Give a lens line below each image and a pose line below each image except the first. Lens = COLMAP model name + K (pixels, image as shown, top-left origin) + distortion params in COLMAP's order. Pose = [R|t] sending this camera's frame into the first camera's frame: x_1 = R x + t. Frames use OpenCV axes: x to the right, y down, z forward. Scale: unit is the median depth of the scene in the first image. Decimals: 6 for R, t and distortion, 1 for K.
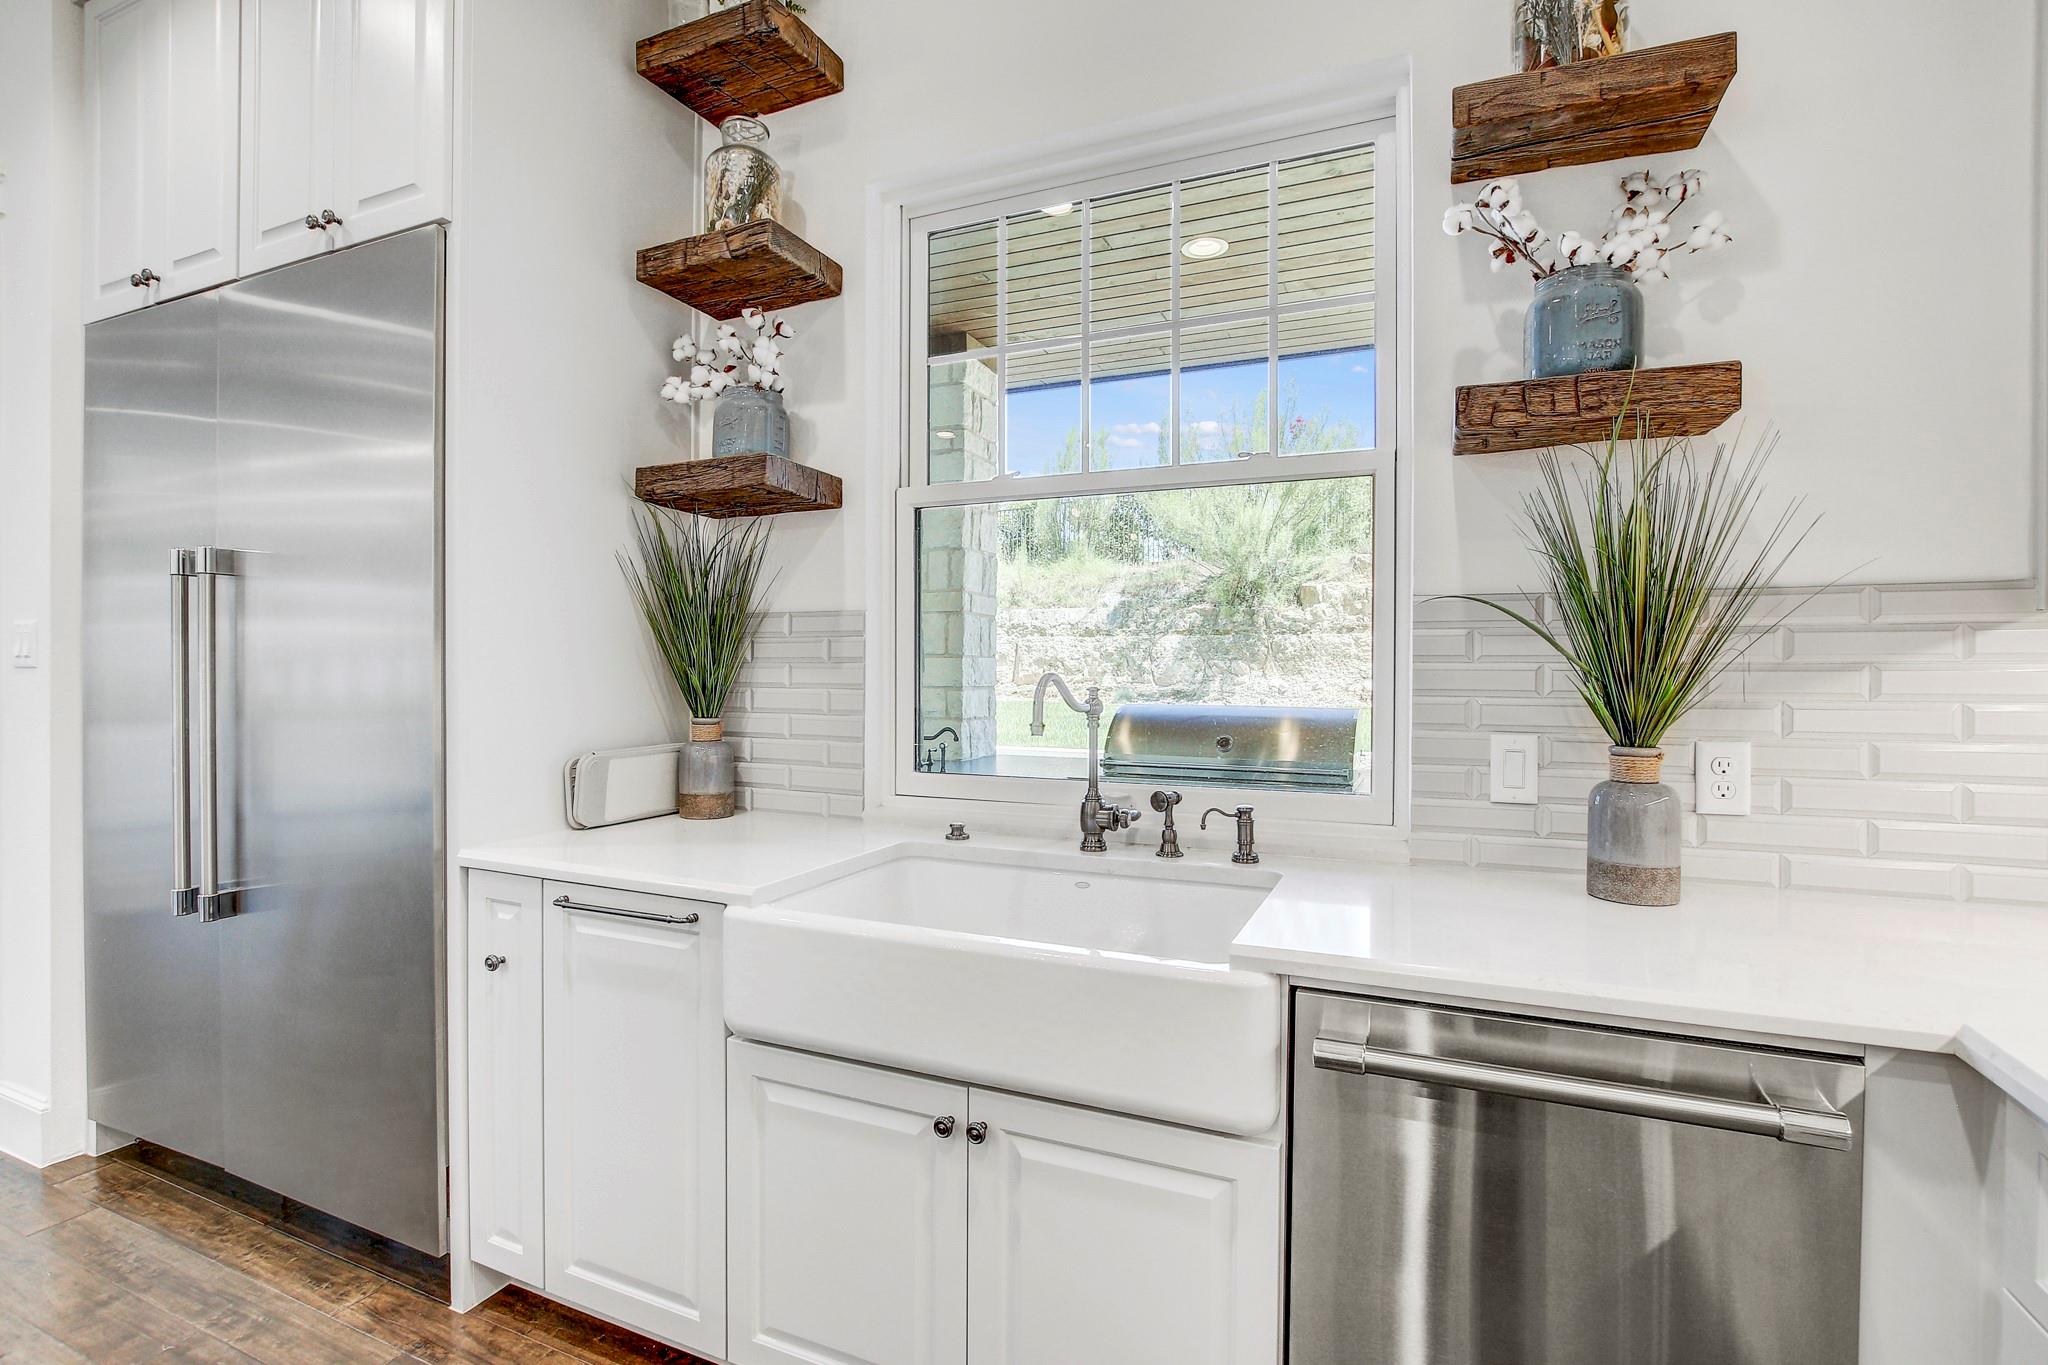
lens RADIAL K [[963.4, 0, 1023.1], [0, 963.4, 685.1], [0, 0, 1]] dist [-0.011349, -0.000207]
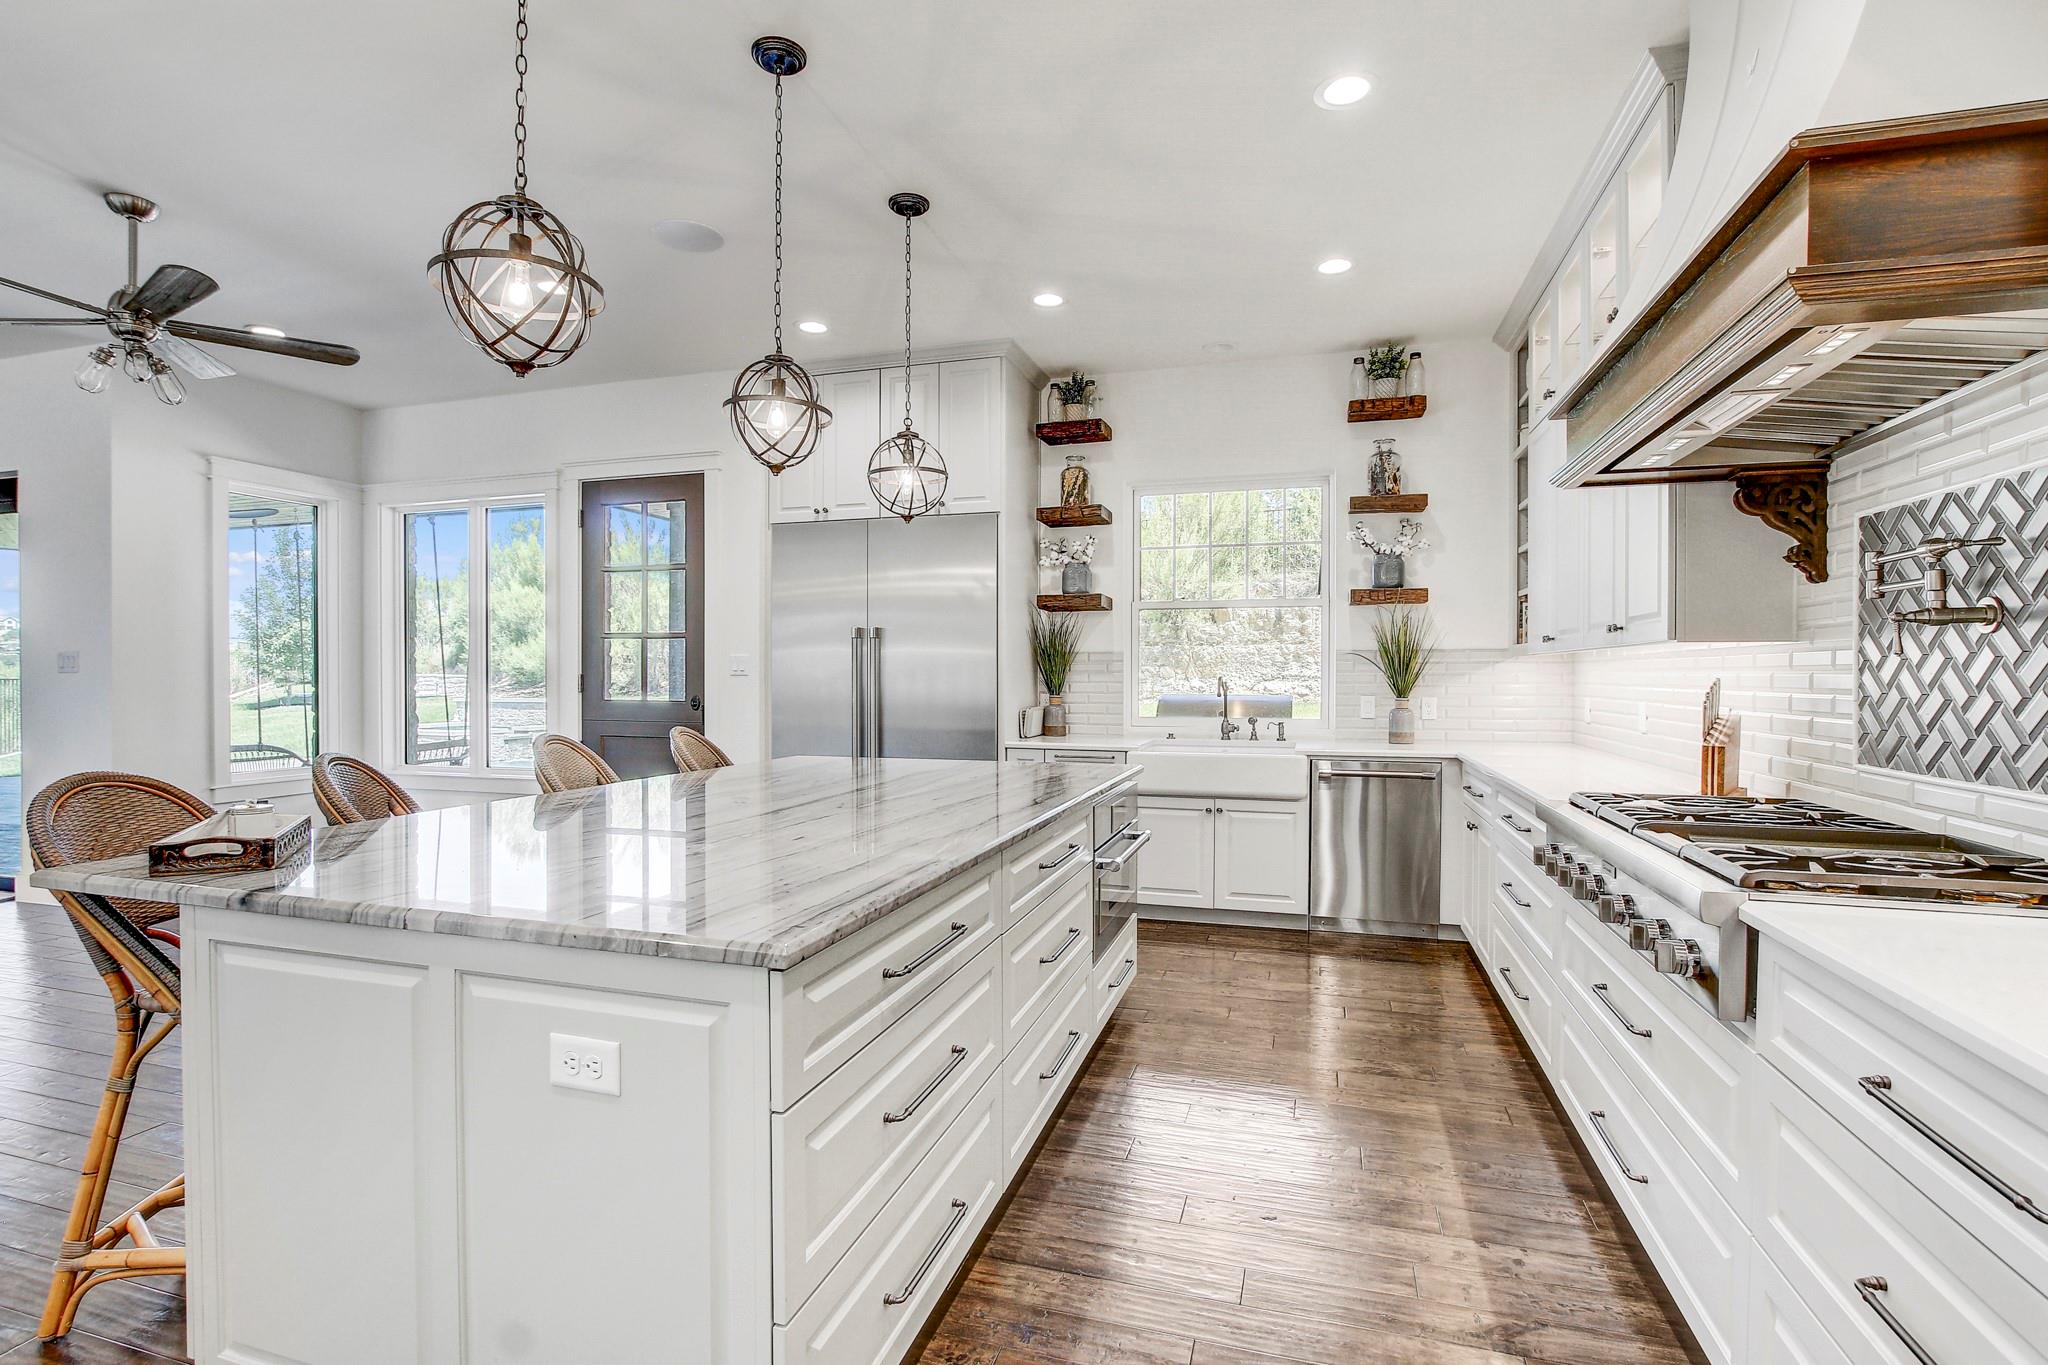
lens RADIAL K [[965.6, 0, 1025.7], [0, 965.6, 704.4], [0, 0, 1]] dist [-0.011148, 0.000448]
pose [[0.992653, -0.007325, 0.120771, -0.726460], [0.005456, 0.999860, 0.015801, 0.018103], [-0.120870, -0.015026, 0.992555, -1.478617]]
